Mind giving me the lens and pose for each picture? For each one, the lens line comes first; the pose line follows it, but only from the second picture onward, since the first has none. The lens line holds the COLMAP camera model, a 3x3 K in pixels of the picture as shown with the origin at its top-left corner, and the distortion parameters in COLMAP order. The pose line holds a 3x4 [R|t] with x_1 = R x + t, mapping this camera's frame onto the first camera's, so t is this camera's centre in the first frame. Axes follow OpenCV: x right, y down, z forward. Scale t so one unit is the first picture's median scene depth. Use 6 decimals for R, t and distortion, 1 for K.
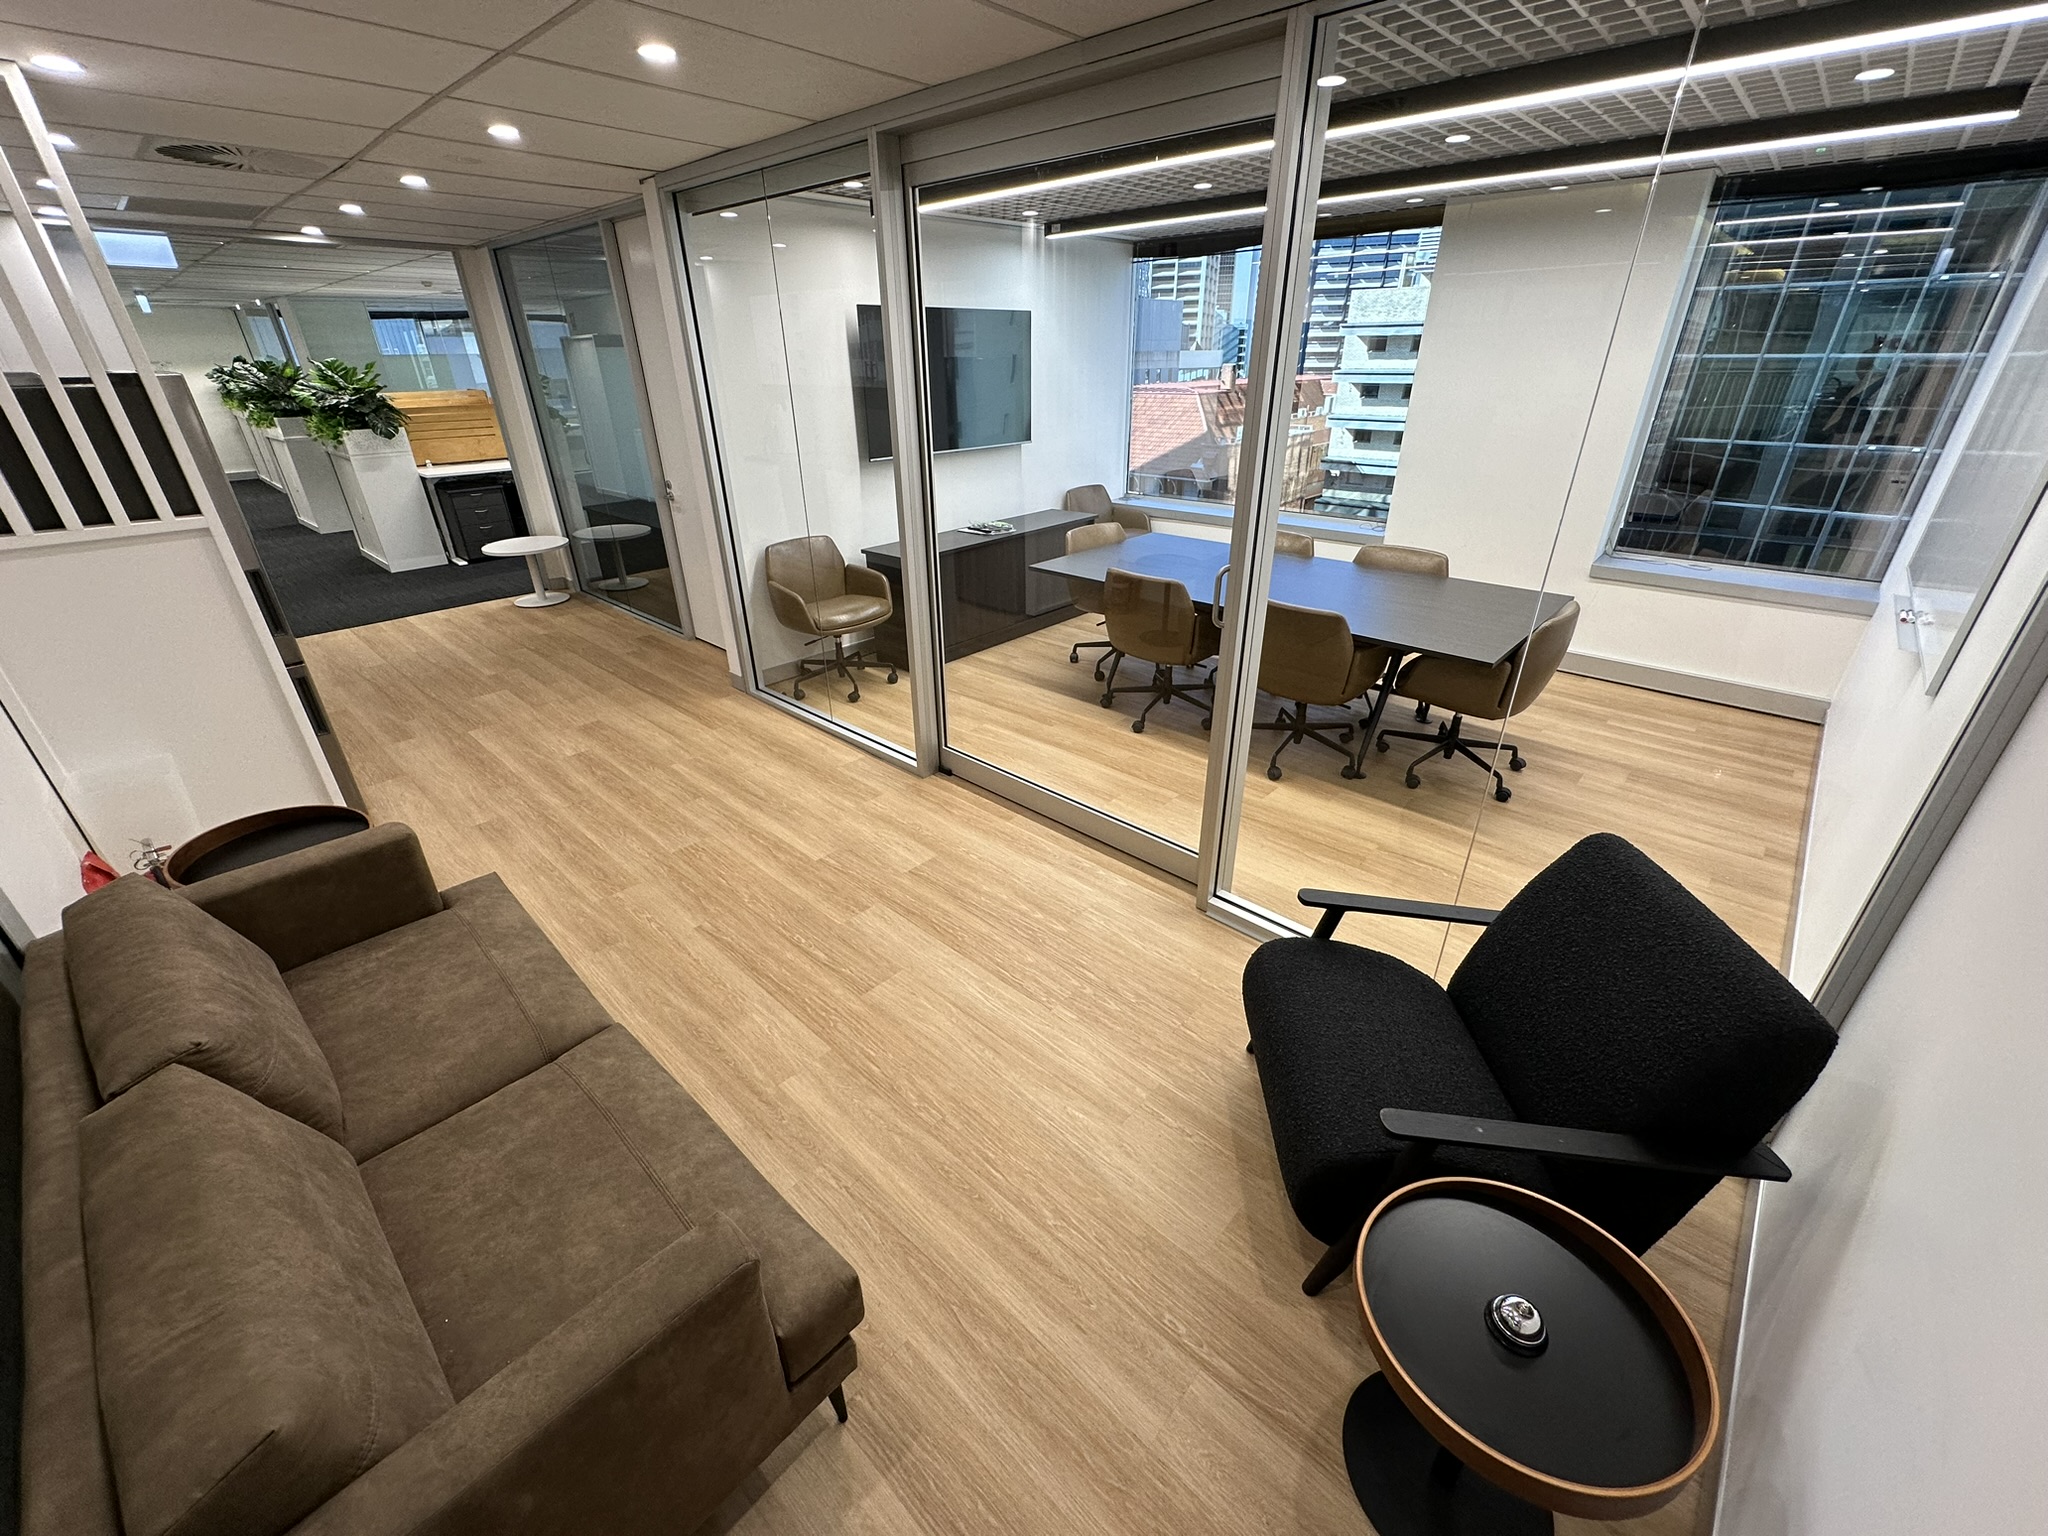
lens RADIAL K [[822.0, 0, 1024.3], [0, 822.0, 776.1], [0, 0, 1]] dist [-0.001321, -0.000207]
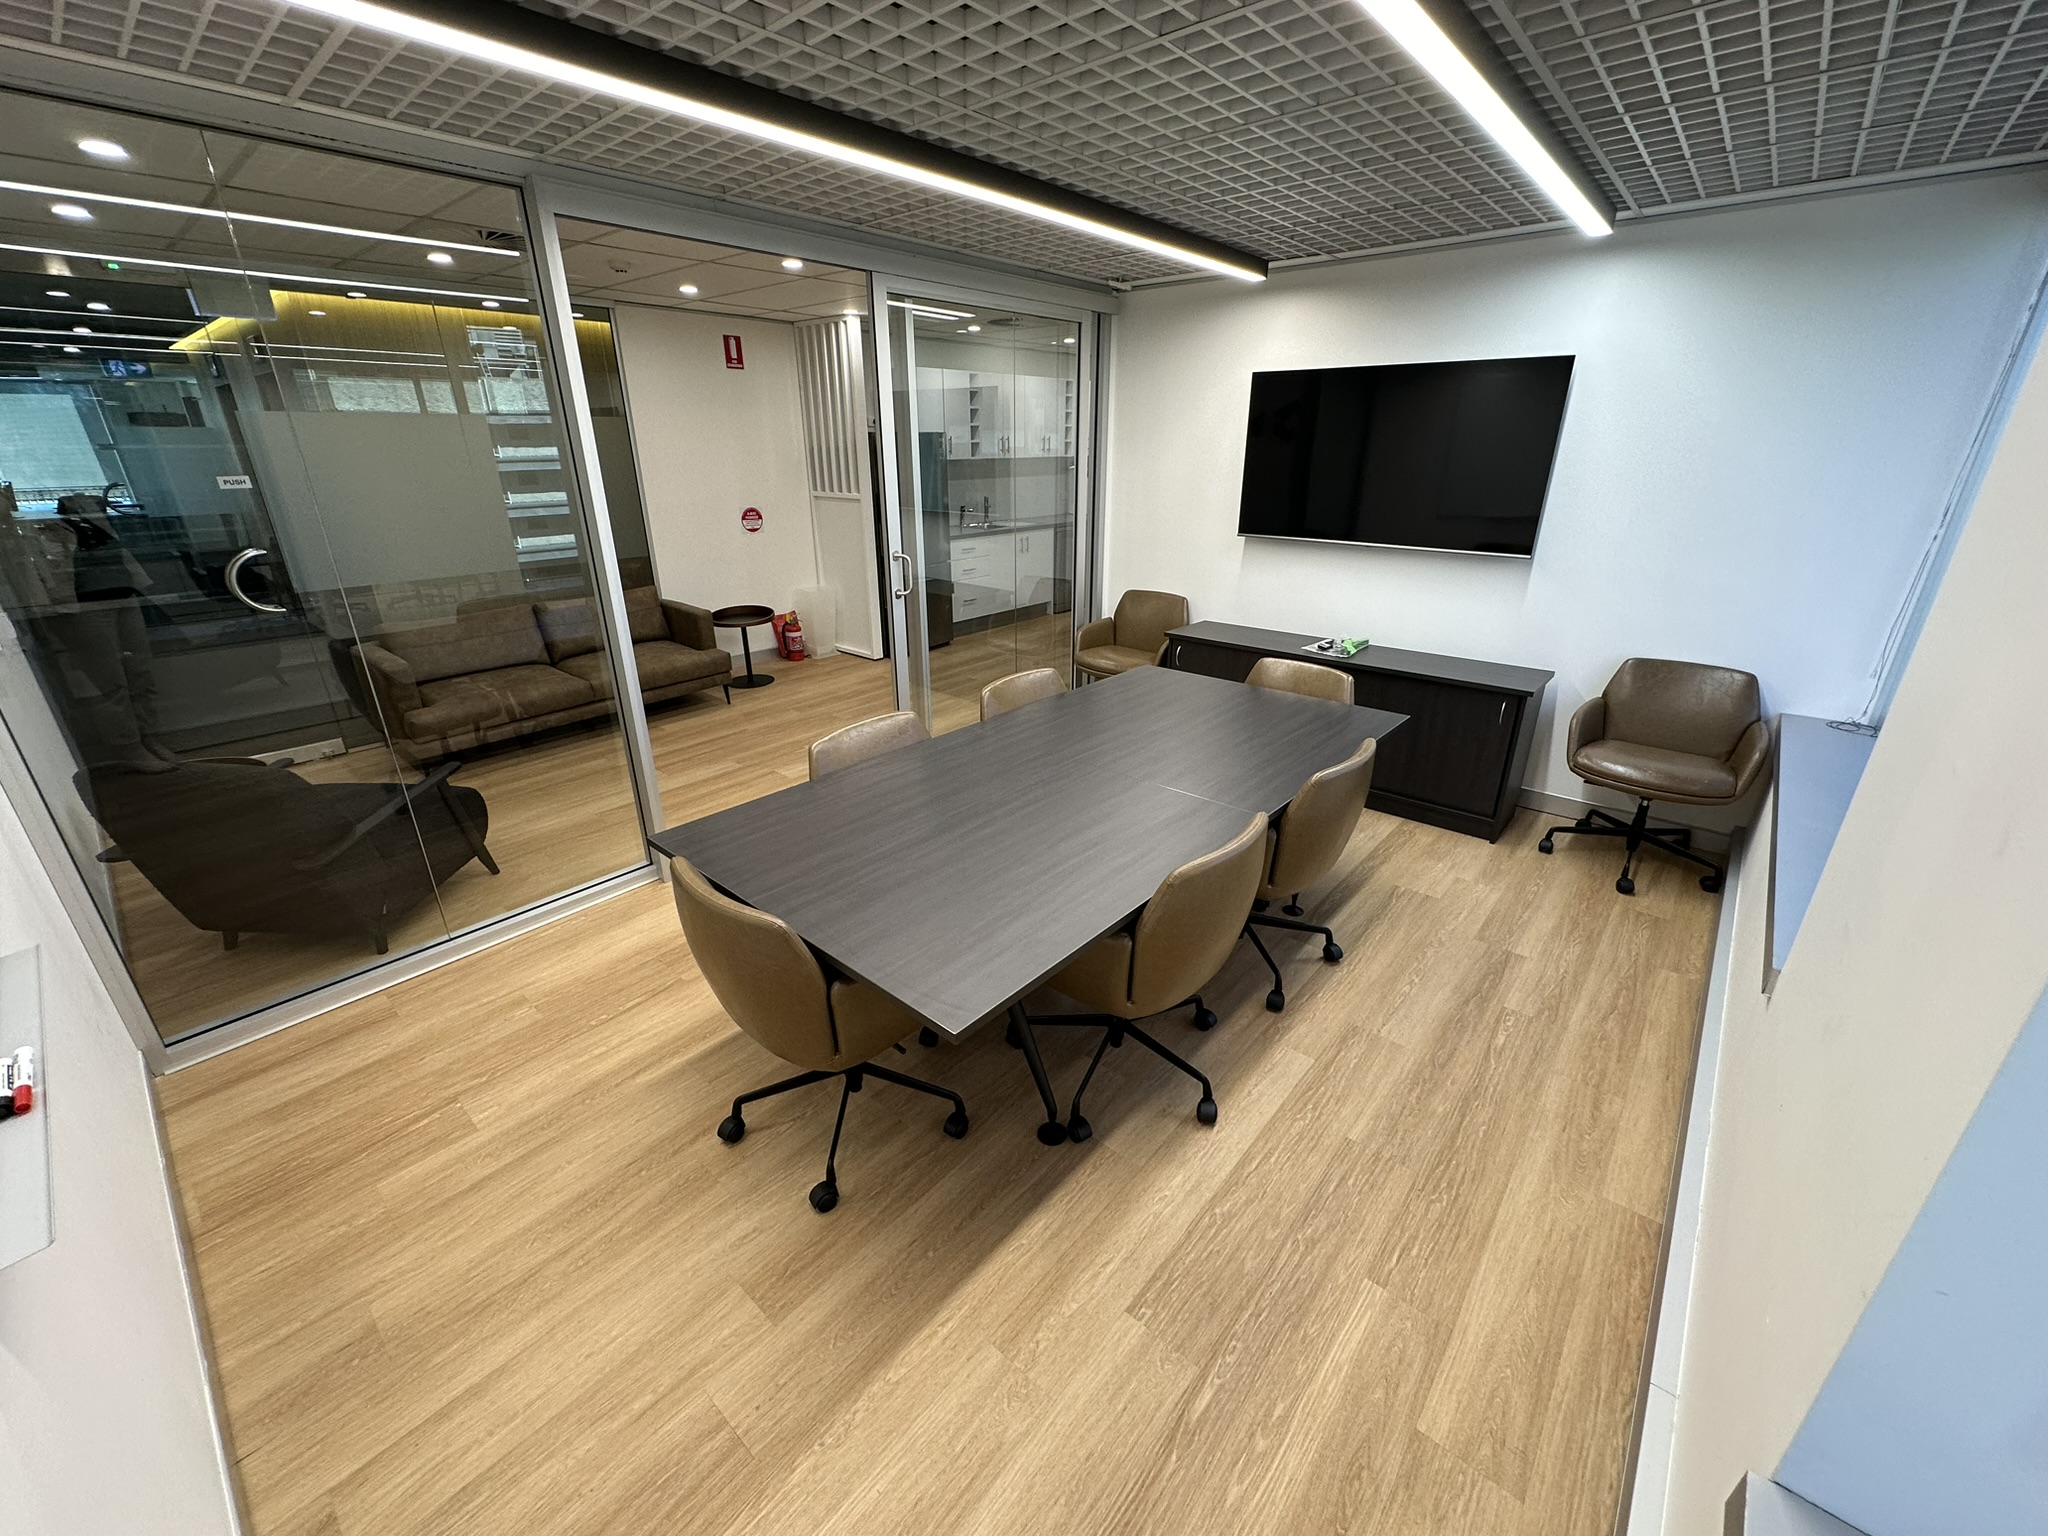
lens RADIAL K [[822.0, 0, 1033.5], [0, 822.0, 760.4], [0, 0, 1]] dist [-0.001321, -0.000207]
pose [[0.043036, 0.383213, -0.922657, 1.023549], [-0.462594, 0.826195, 0.321572, -0.488930], [0.885525, 0.412976, 0.212828, 0.941199]]
